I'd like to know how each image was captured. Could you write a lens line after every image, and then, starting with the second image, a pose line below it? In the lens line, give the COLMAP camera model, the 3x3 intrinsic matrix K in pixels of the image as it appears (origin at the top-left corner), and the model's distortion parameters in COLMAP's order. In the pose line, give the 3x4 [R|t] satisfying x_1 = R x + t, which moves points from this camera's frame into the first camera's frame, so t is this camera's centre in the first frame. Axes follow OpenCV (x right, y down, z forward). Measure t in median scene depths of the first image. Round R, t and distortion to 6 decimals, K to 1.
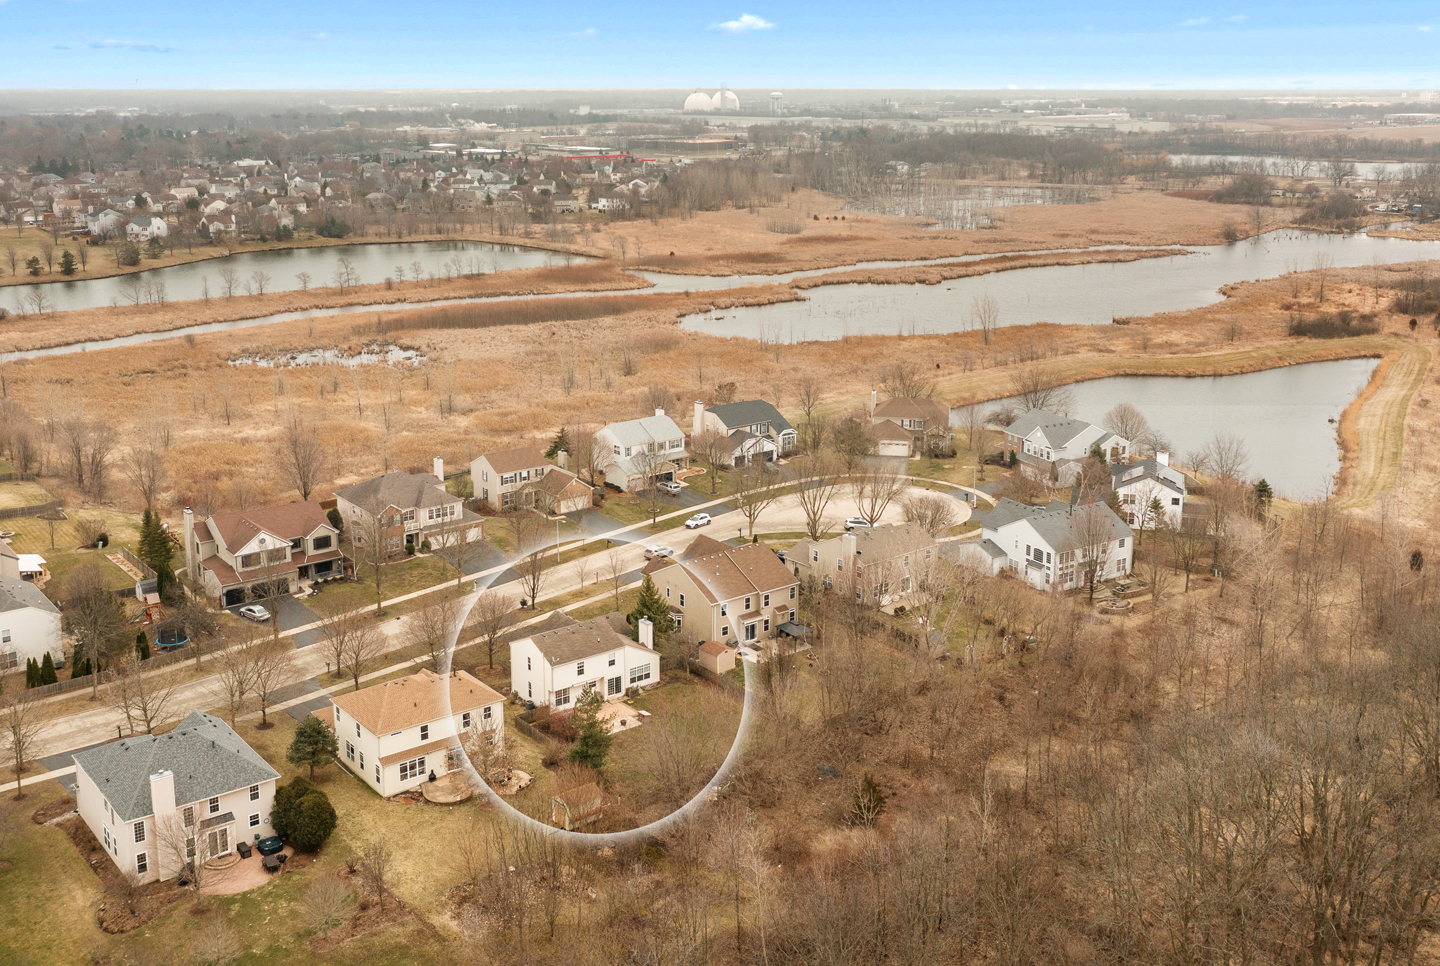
lens RADIAL K [[1185.5, 0, 720.0], [0, 1185.5, 483.0], [0, 0, 1]] dist [-0.000914, -0.000226]
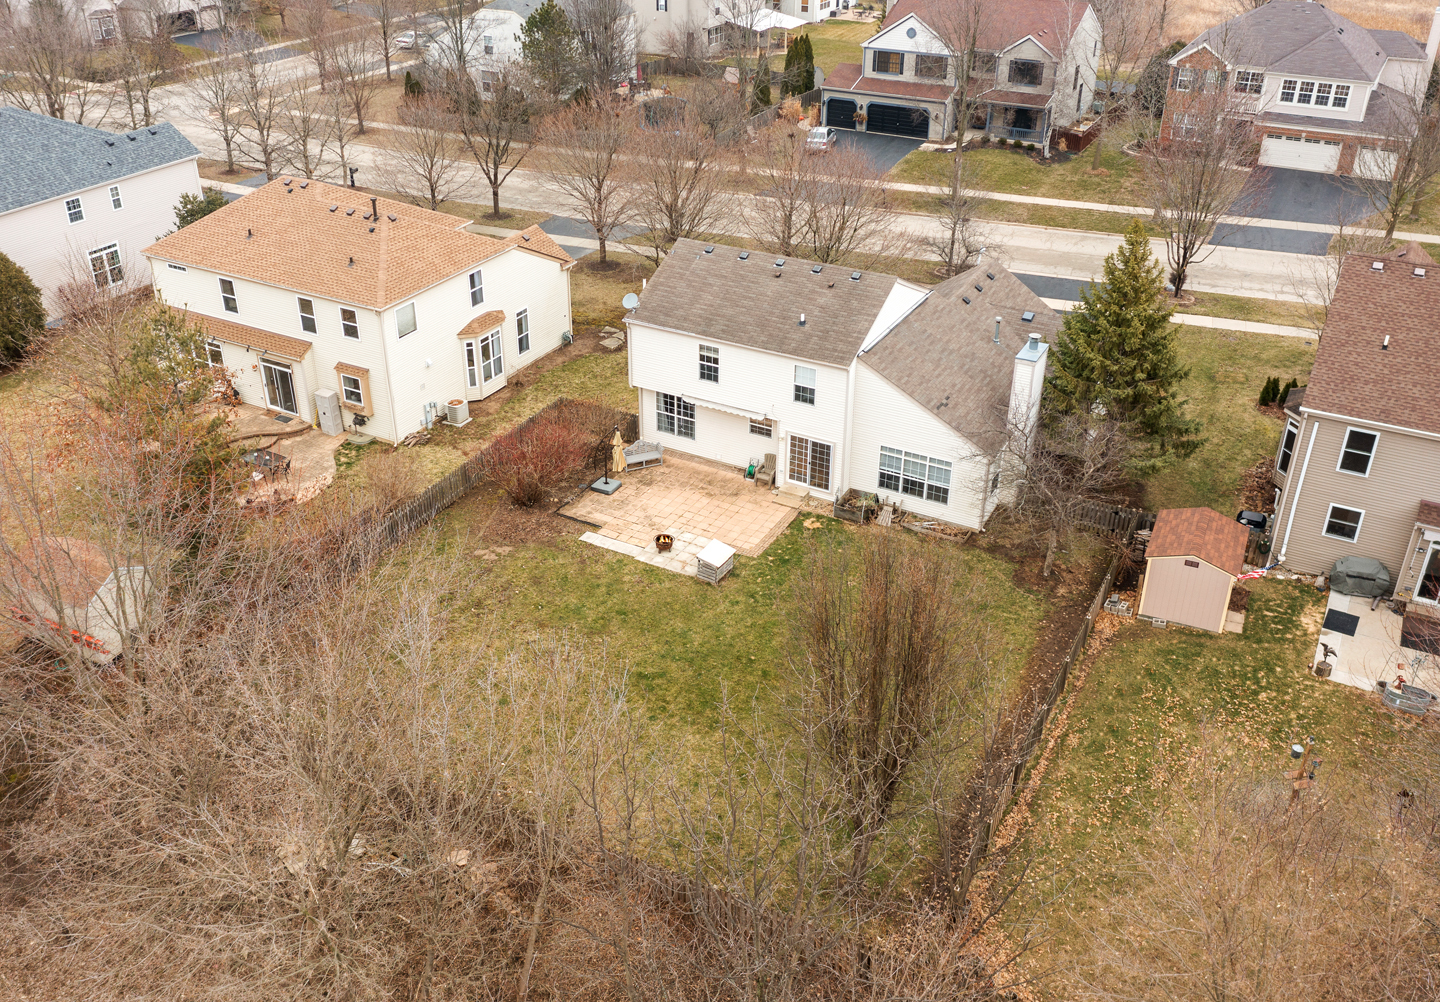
lens RADIAL K [[1218.1, 0, 720.0], [0, 1218.1, 501.0], [0, 0, 1]] dist [-0.000928, 0.001547]
pose [[0.400641, 0.467747, -0.787845, 0.184626], [-0.237652, 0.883494, 0.403682, 0.040202], [0.884878, 0.025501, 0.465125, 0.781945]]
